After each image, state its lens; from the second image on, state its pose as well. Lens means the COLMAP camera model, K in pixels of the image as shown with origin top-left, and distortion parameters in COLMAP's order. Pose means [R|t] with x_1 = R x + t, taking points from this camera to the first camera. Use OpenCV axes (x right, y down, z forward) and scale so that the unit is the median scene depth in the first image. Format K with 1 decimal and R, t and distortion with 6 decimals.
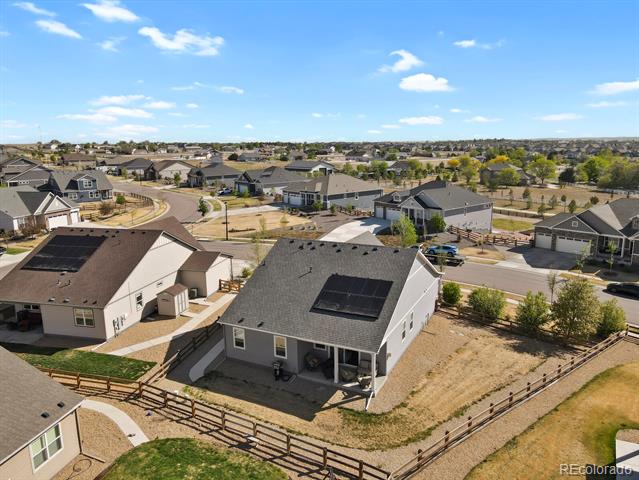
lens RADIAL K [[468.2, 0, 315.6], [0, 468.2, 239.8], [0, 0, 1]] dist [0.002132, 0.005918]
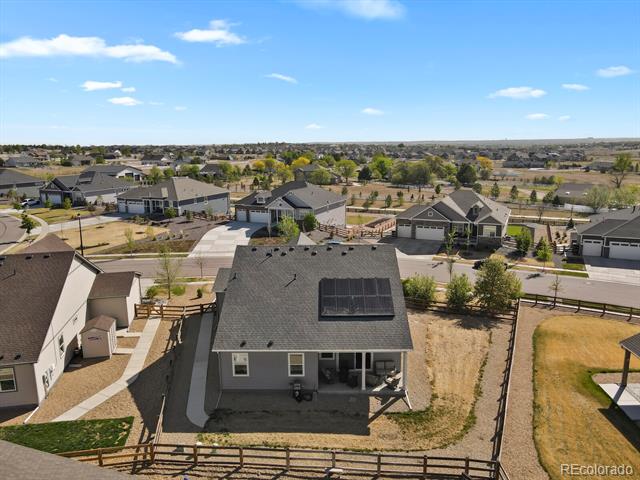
lens RADIAL K [[468.9, 0, 316.1], [0, 468.9, 239.8], [0, 0, 1]] dist [0.002132, 0.005918]
pose [[0.902747, -0.083739, 0.421942, -0.295385], [0.086882, 0.996149, 0.011811, -0.013282], [-0.421306, 0.025996, 0.906546, 0.116943]]
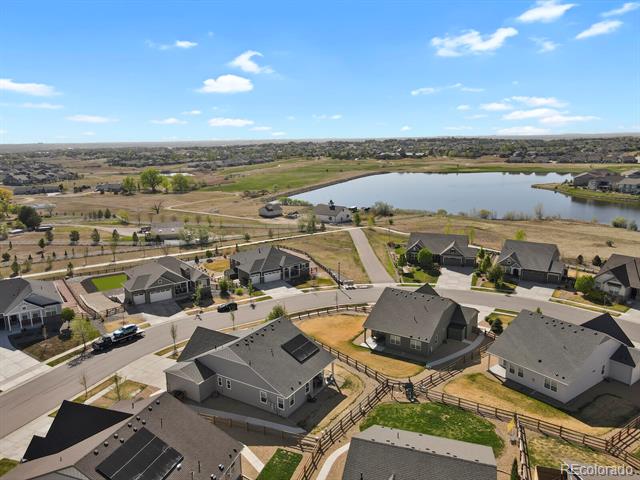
lens RADIAL K [[468.9, 0, 316.1], [0, 468.9, 239.8], [0, 0, 1]] dist [0.002132, 0.005918]
pose [[0.085854, -0.192594, 0.977516, -1.326082], [0.216005, 0.961400, 0.170447, -0.482696], [-0.972610, 0.196515, 0.124141, 0.452387]]
